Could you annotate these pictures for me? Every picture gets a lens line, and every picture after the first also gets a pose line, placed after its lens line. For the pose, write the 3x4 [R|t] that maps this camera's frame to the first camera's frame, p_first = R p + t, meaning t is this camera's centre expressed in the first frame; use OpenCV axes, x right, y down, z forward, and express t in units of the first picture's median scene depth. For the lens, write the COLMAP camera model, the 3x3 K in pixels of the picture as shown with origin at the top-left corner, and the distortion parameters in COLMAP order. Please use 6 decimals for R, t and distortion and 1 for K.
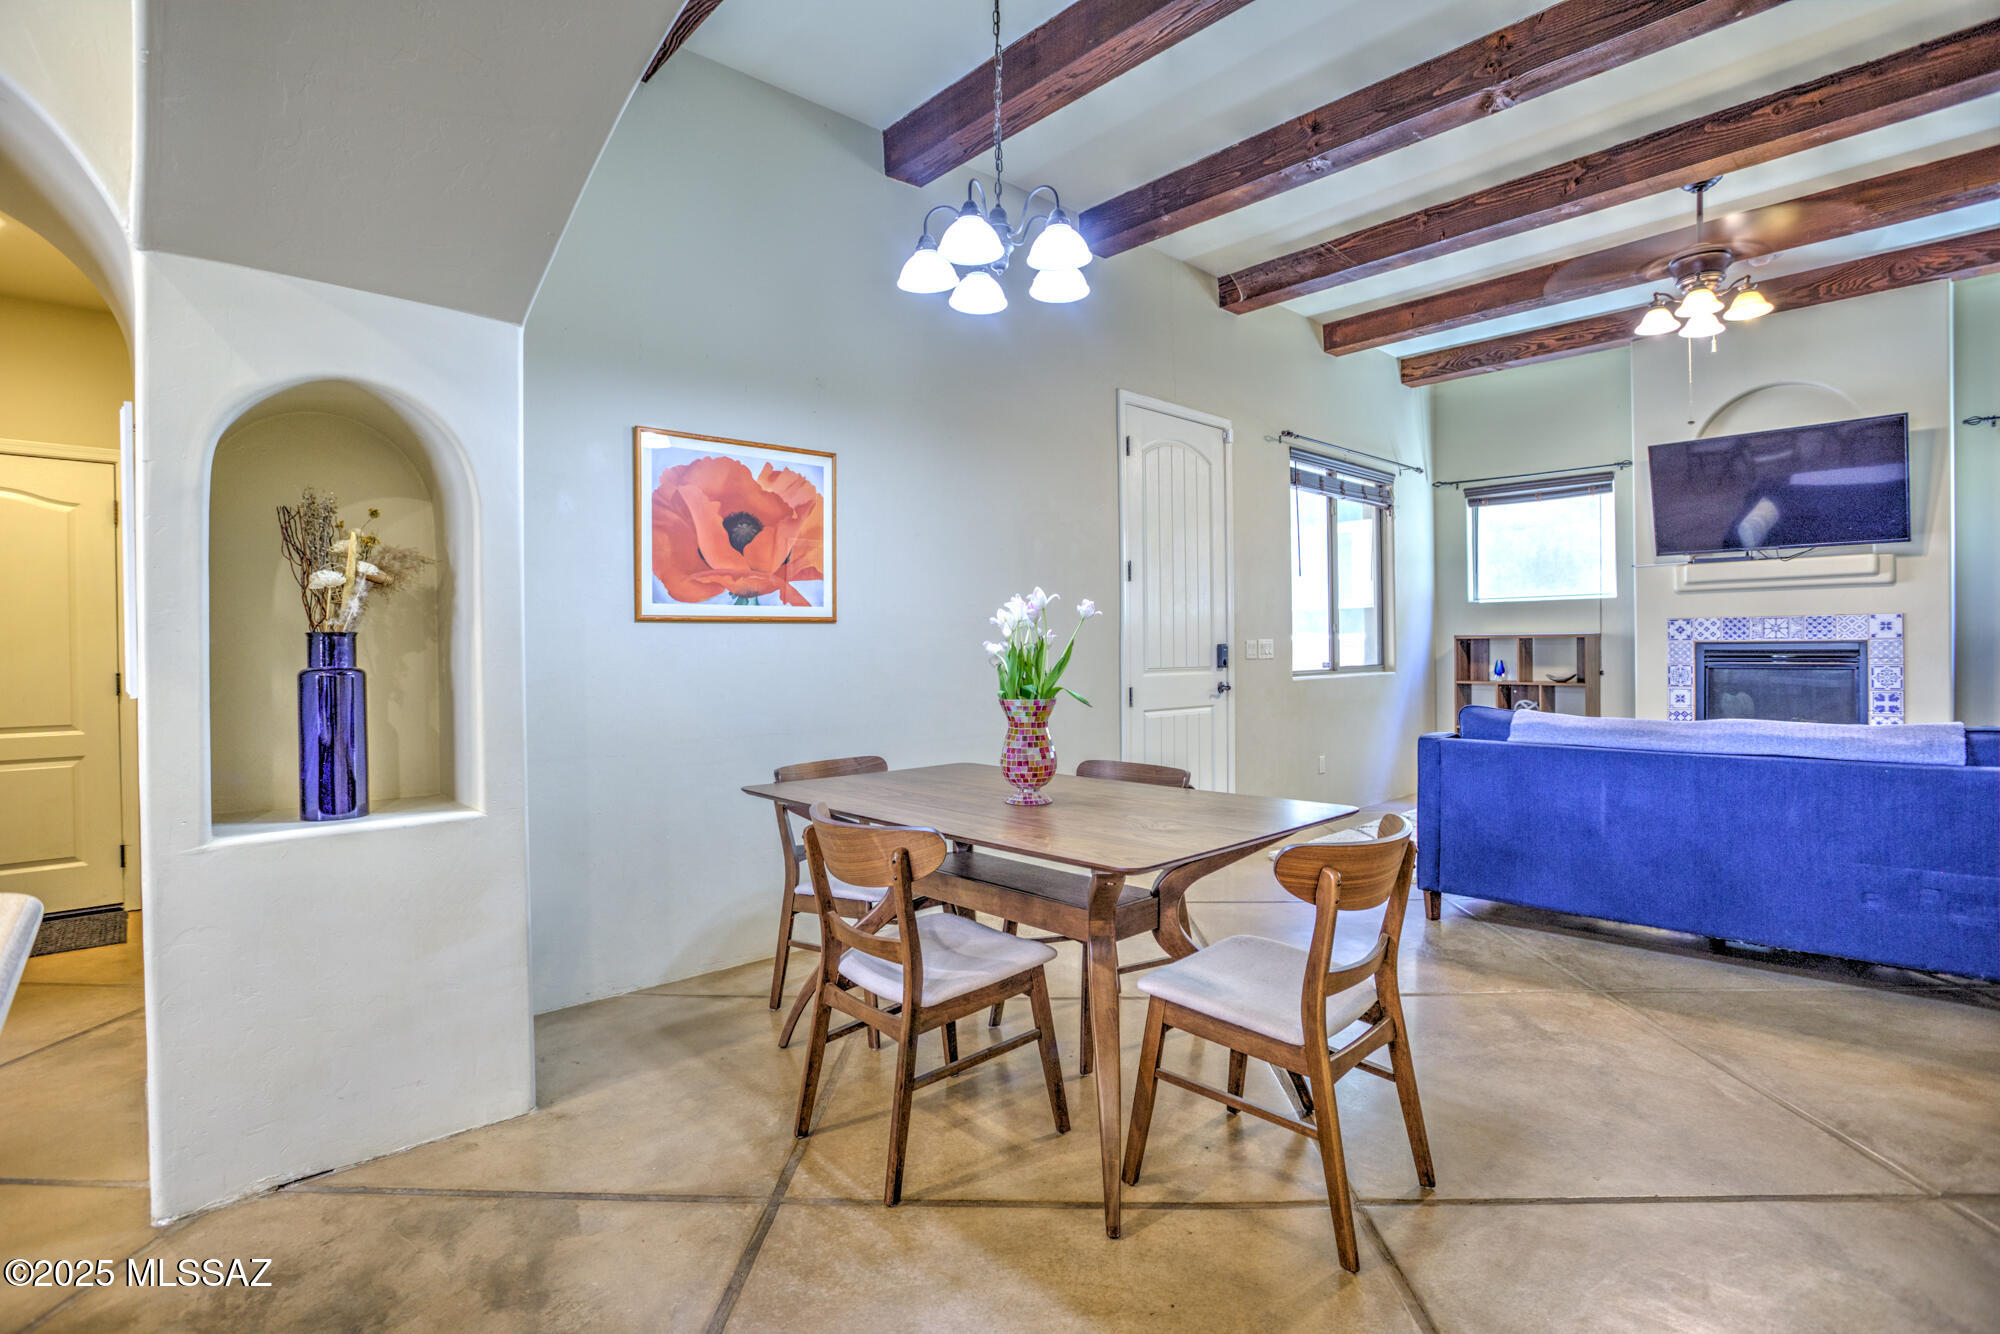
lens RADIAL K [[972.6, 0, 992.5], [0, 972.6, 657.4], [0, 0, 1]] dist [-0.072196, 0.030281]
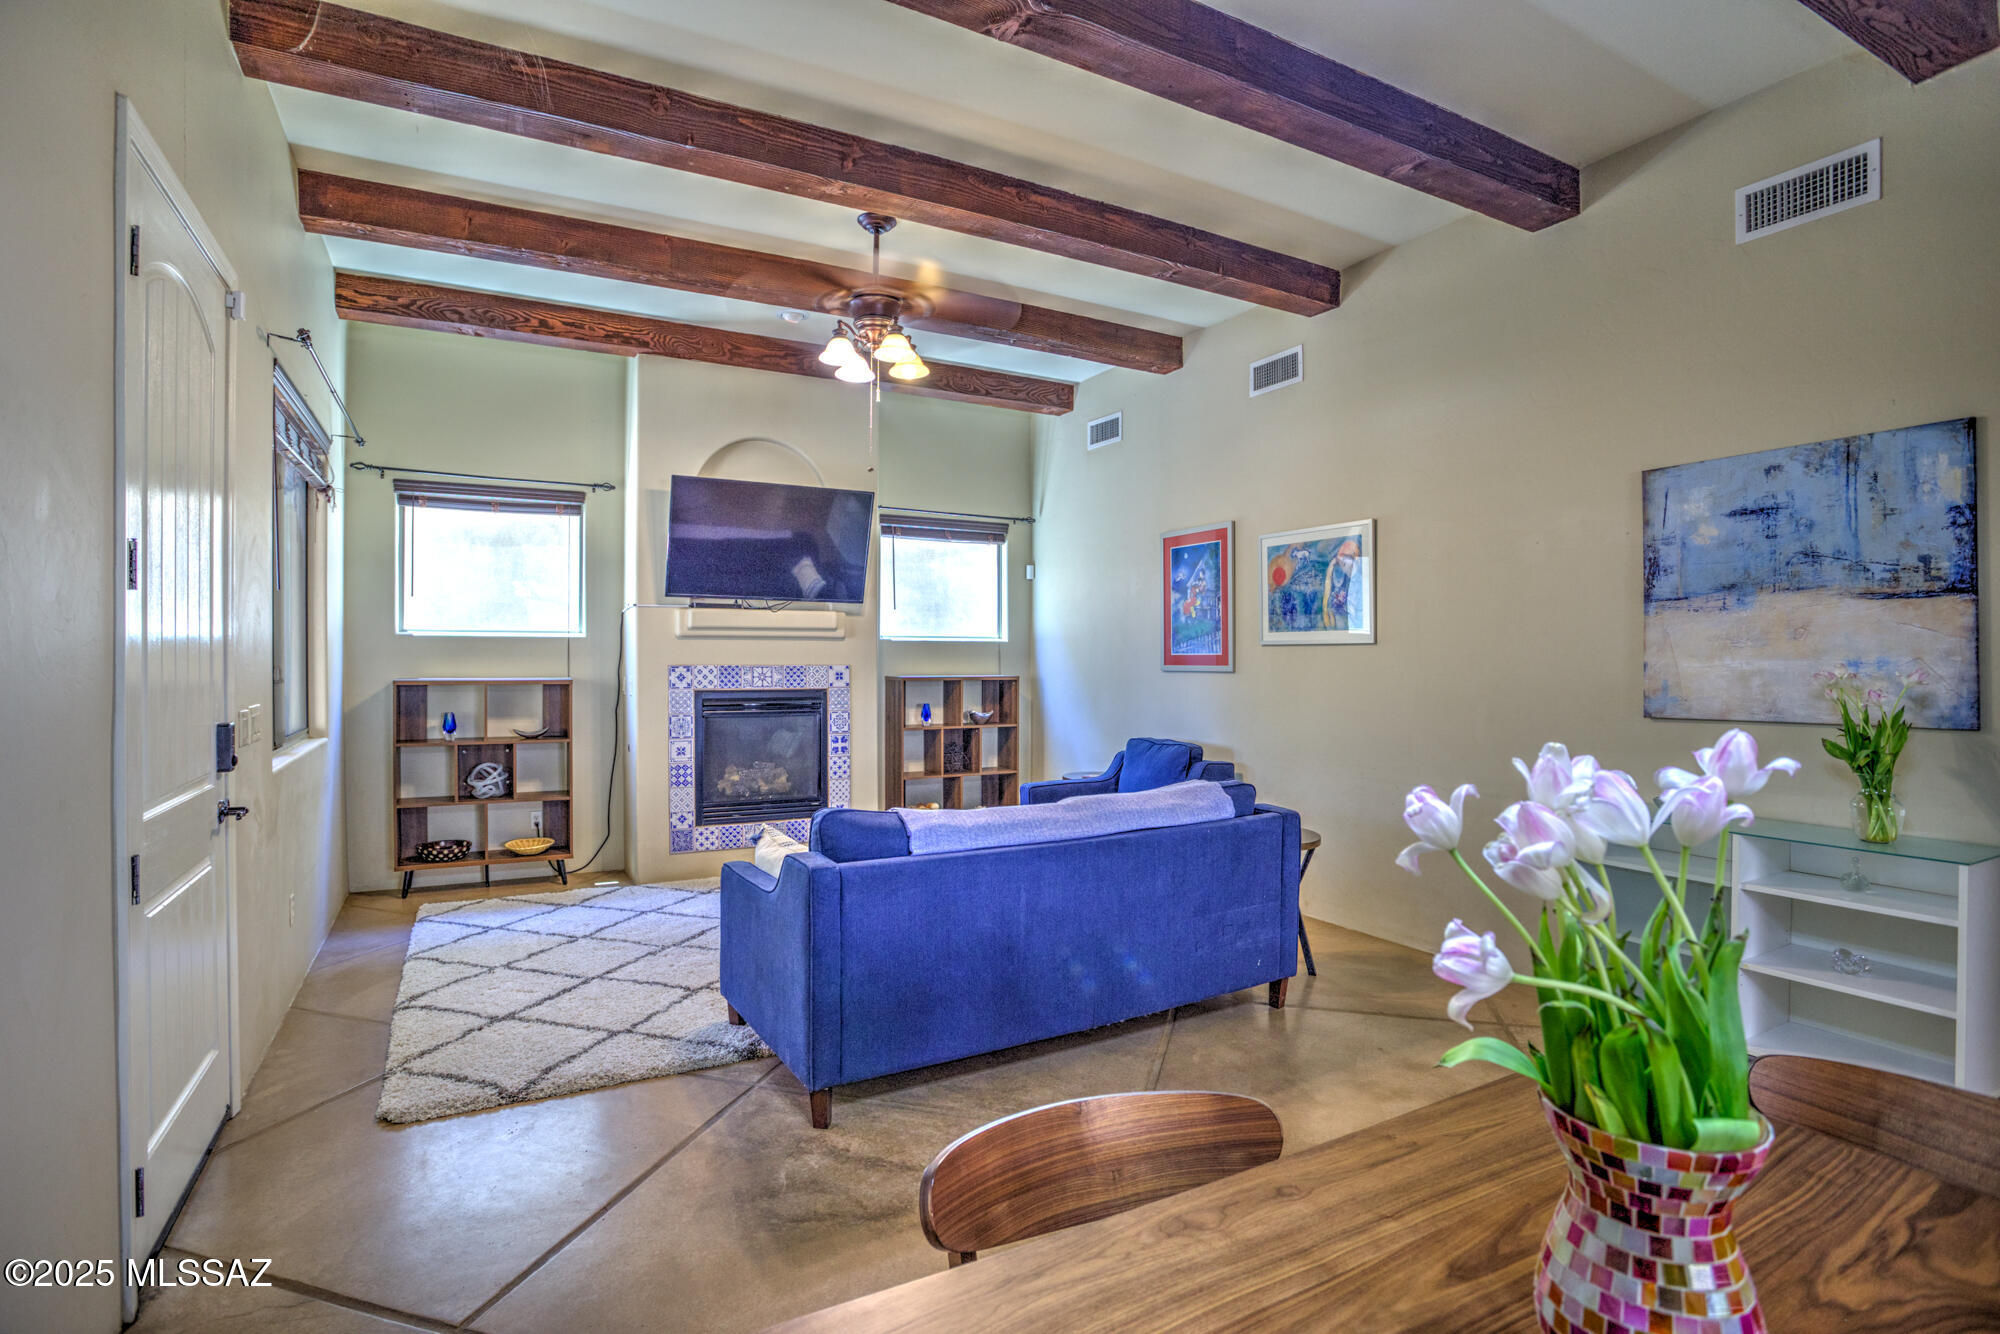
lens RADIAL K [[972.6, 0, 988.4], [0, 972.6, 660.7], [0, 0, 1]] dist [-0.072196, 0.030281]
pose [[0.245957, 0.006912, 0.969256, -0.140192], [0.003047, 0.999964, -0.007905, -0.043438], [-0.969276, 0.004897, 0.245927, 0.549974]]
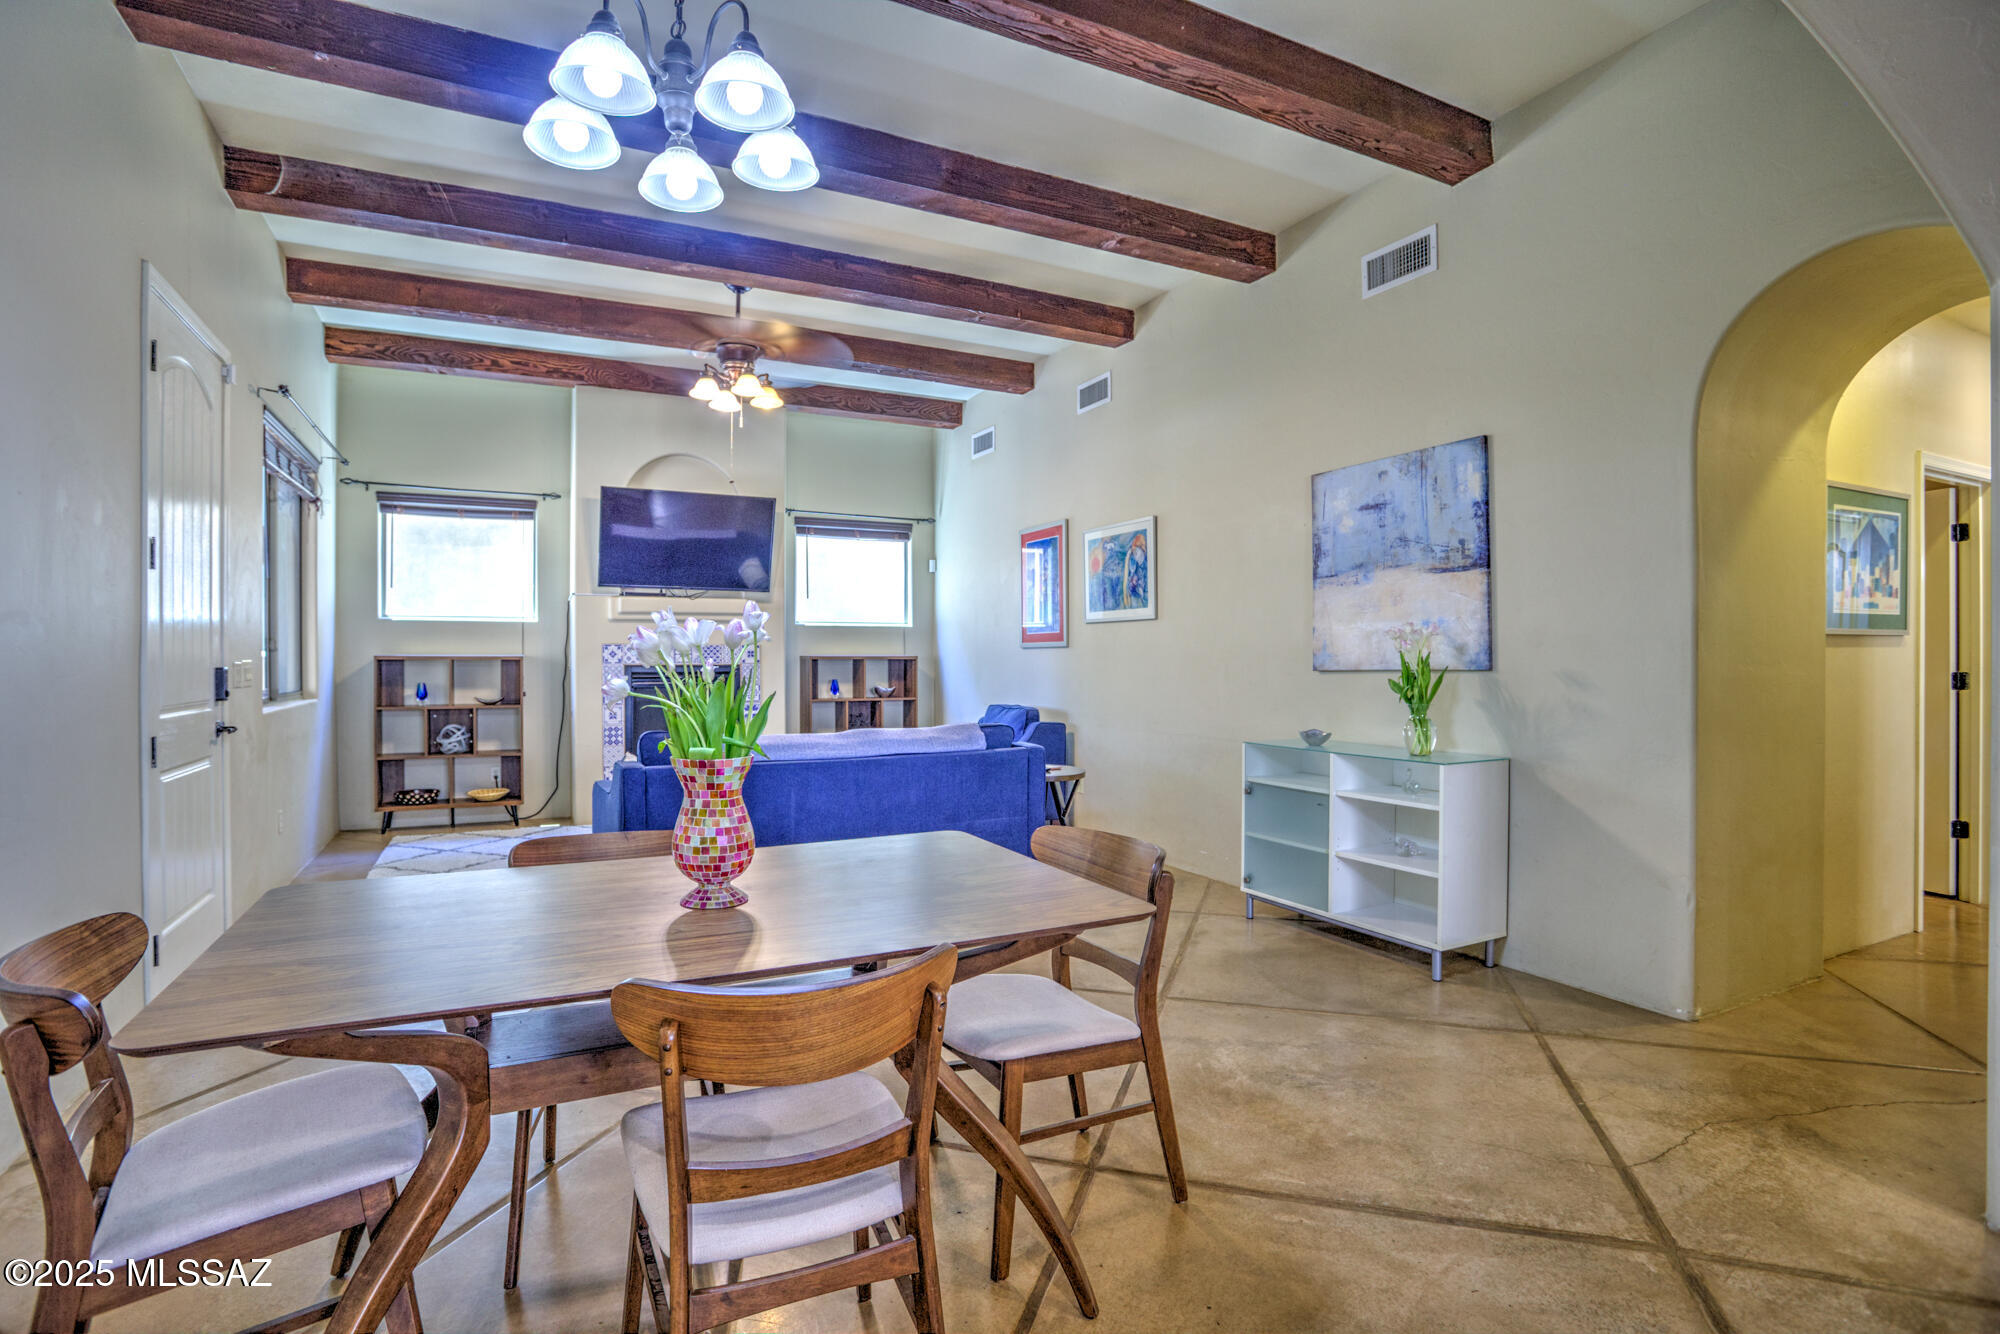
lens RADIAL K [[972.6, 0, 990.2], [0, 972.6, 659.4], [0, 0, 1]] dist [-0.072196, 0.030281]
pose [[0.273559, 0.008558, 0.961817, -0.287134], [0.006252, 0.999923, -0.010675, -0.009077], [-0.961835, 0.008933, 0.273484, 0.300432]]
